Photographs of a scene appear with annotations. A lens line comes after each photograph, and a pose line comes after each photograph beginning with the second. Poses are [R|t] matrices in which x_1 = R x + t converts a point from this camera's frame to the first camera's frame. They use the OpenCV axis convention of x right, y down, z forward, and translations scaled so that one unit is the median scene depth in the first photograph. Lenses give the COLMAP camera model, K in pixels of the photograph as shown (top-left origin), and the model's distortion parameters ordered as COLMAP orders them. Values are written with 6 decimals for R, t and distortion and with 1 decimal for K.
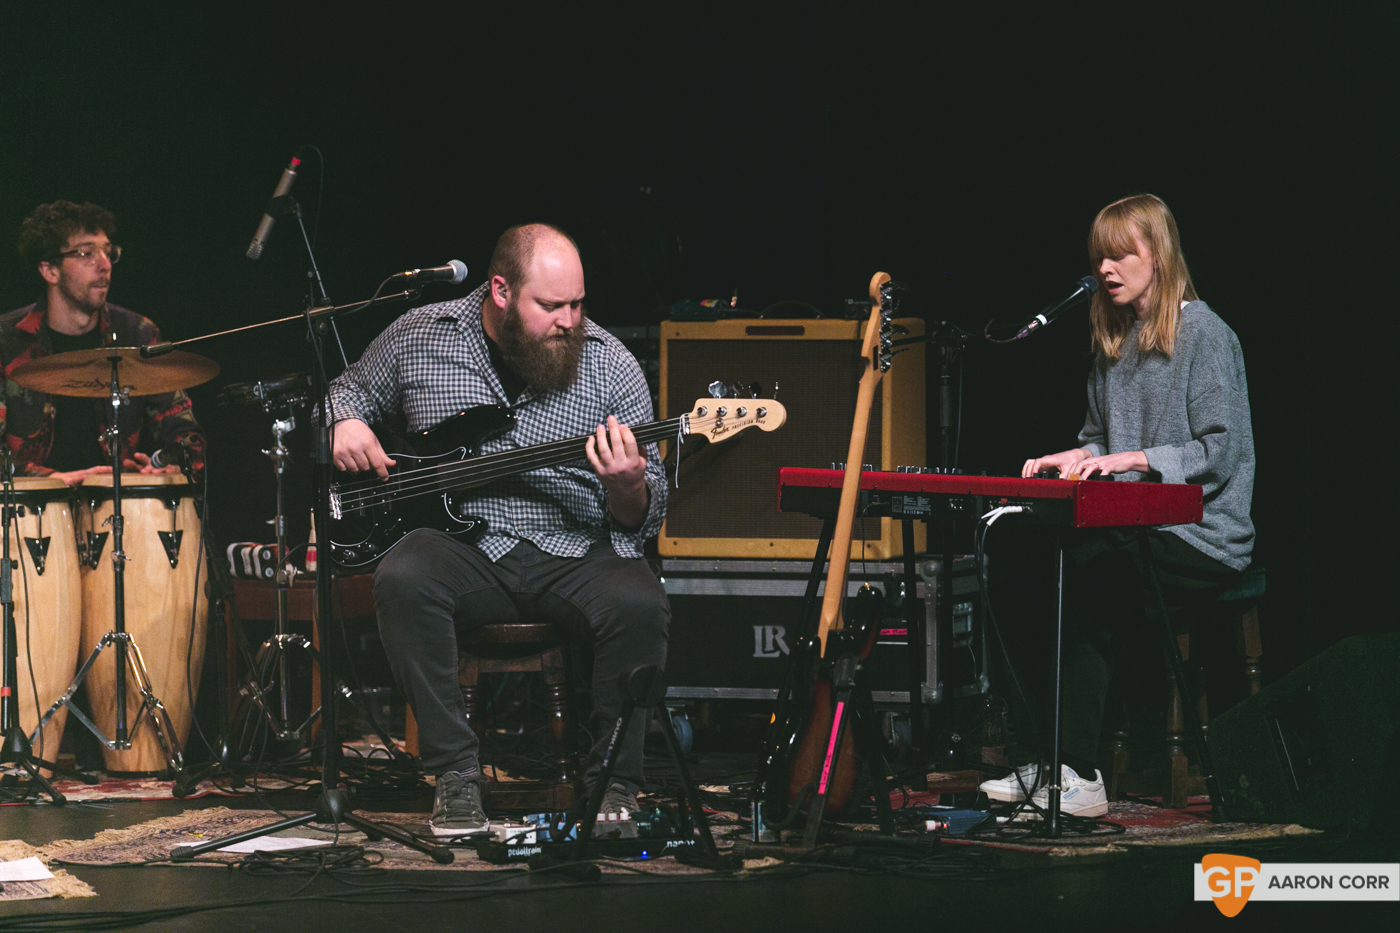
lens RADIAL K [[7137.5, 0, 697.1], [0, 7137.5, 467.2], [0, 0, 1]] dist [0.179919, 0.000000]
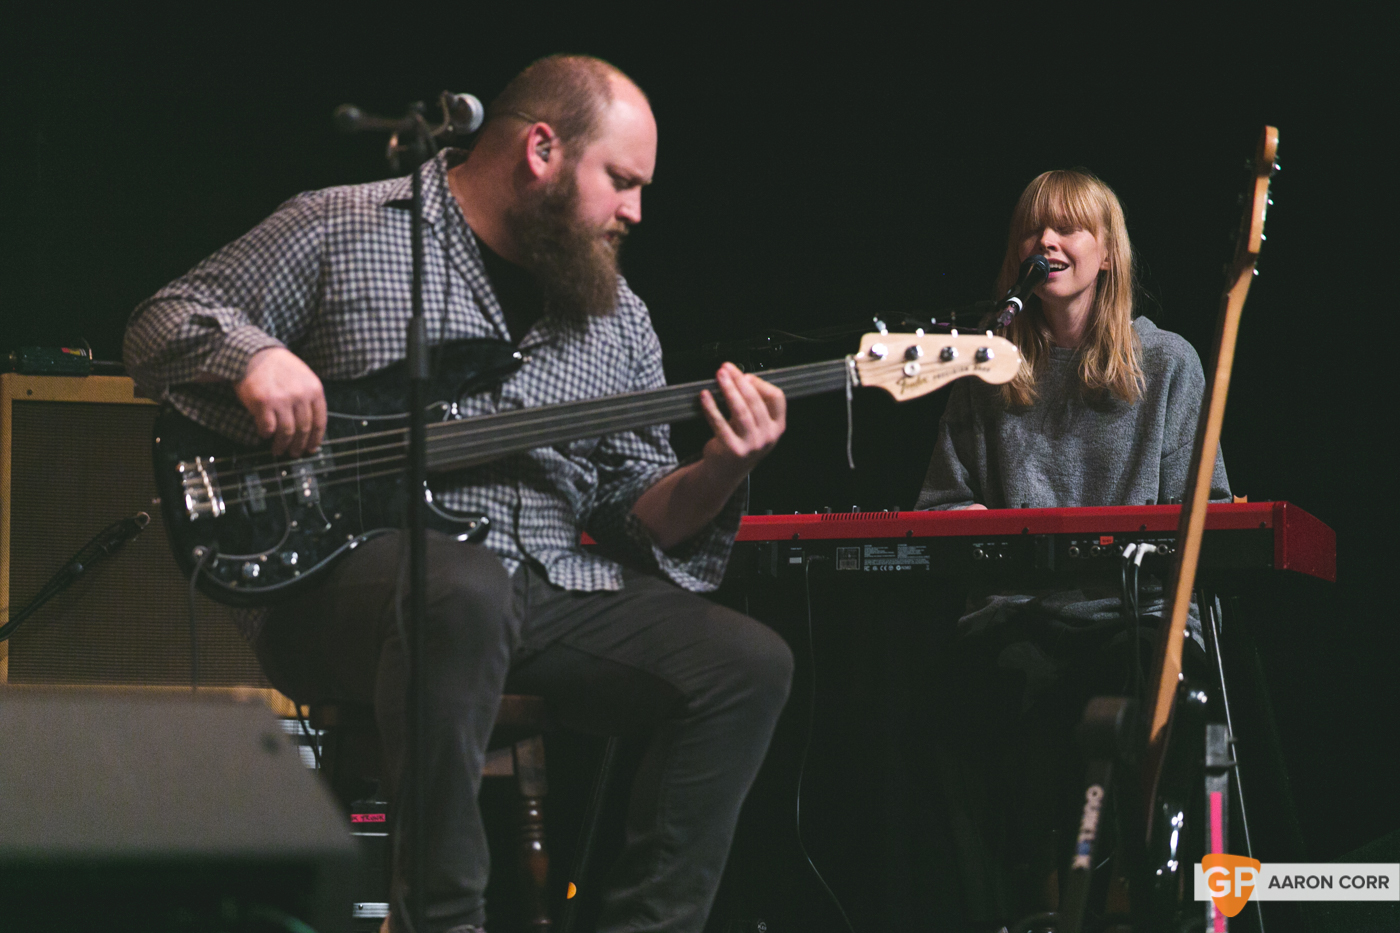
lens RADIAL K [[5211.7, 0, 705.6], [0, 5211.7, 473.8], [0, 0, 1]] dist [0.217060, 0.000000]
pose [[0.809470, 0.060623, 0.584024, -0.276865], [0.012078, 0.992726, -0.119787, 0.057277], [-0.587037, 0.104018, 0.802850, 0.621622]]
